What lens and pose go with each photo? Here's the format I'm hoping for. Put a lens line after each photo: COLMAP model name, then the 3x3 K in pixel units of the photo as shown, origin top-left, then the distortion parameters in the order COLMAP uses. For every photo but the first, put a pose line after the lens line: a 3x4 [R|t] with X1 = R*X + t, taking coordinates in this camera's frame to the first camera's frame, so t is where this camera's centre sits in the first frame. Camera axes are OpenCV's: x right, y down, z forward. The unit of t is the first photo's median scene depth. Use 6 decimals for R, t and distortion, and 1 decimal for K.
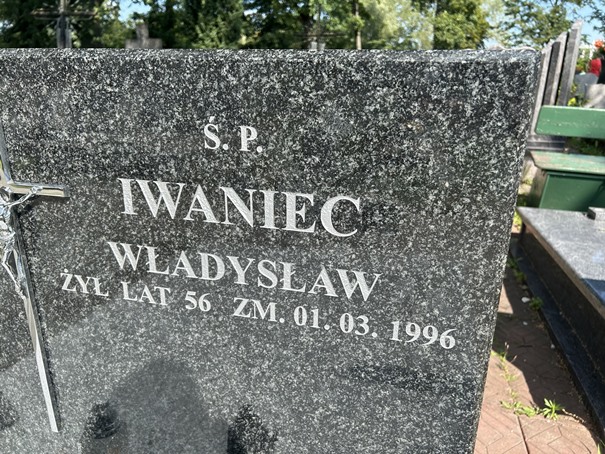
lens RADIAL K [[453.1, 0, 305.2], [0, 453.1, 225.8], [0, 0, 1]] dist [0.024572, -0.025745]
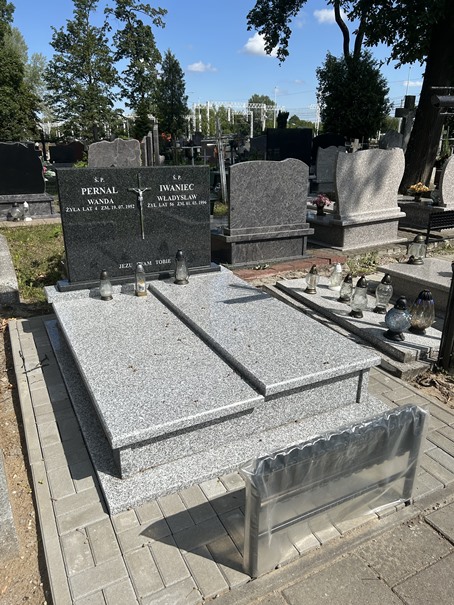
lens RADIAL K [[453.1, 0, 230.6], [0, 453.1, 302.1], [0, 0, 1]] dist [0.024572, -0.025745]
pose [[0.735745, -0.234580, 0.635336, -1.347547], [0.226729, 0.969282, 0.095319, 0.362861], [-0.638180, 0.073919, 0.766330, -1.452163]]
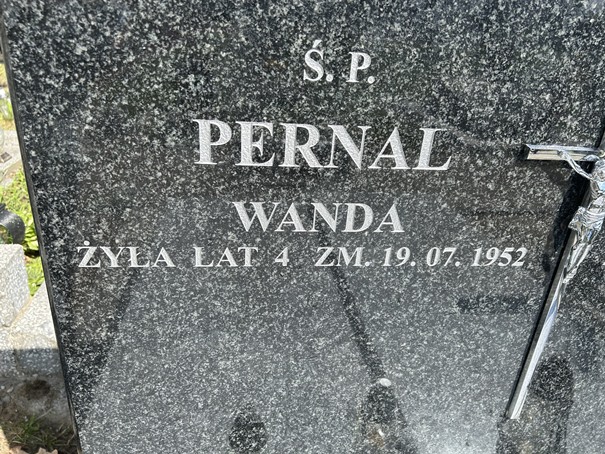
lens RADIAL K [[479.4, 0, 298.4], [0, 479.4, 230.3], [0, 0, 1]] dist [0.002286, -0.000392]
pose [[0.934682, -0.125923, 0.332434, -0.512803], [0.068698, 0.981514, 0.178634, -0.050485], [-0.348783, -0.144129, 0.926055, 0.127645]]
